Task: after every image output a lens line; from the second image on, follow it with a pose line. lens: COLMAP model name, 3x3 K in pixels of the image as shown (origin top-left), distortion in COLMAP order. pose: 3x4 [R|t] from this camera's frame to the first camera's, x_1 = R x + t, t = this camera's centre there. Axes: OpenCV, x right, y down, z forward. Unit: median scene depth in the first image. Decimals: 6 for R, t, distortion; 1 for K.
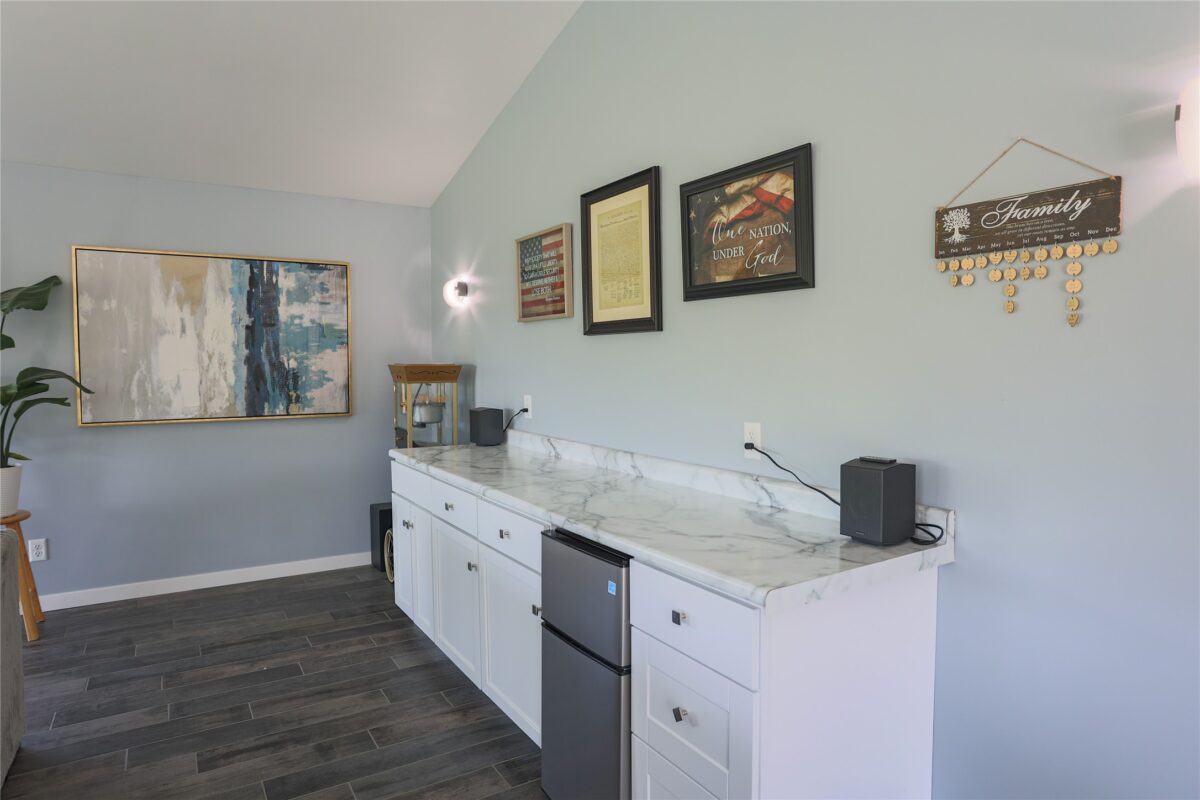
lens RADIAL K [[707.5, 0, 600.6], [0, 707.5, 397.6], [0, 0, 1]] dist [-0.036939, -0.000240]
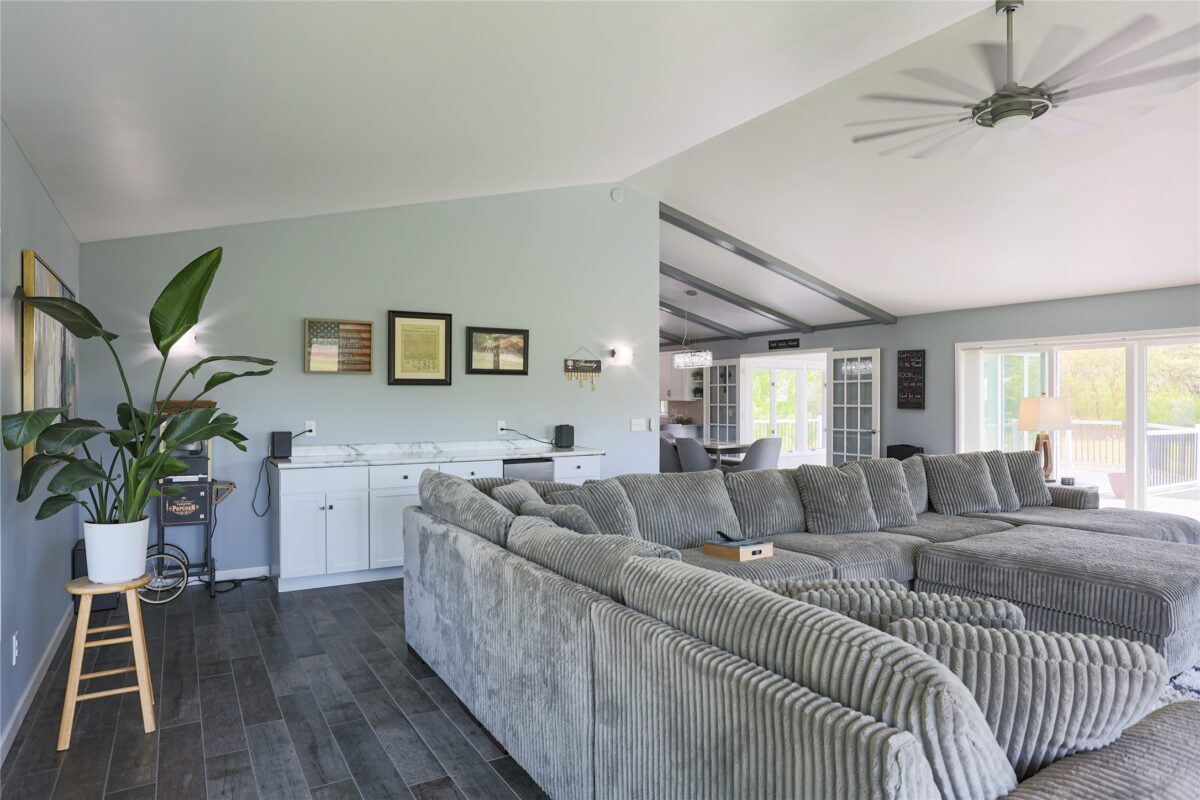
lens RADIAL K [[707.5, 0, 599.0], [0, 707.5, 399.4], [0, 0, 1]] dist [-0.036939, -0.000240]
pose [[0.023576, 0.001892, 0.999720, -2.138843], [0.053111, 0.998584, -0.003142, -0.016771], [-0.998310, 0.053170, 0.023442, 0.462158]]
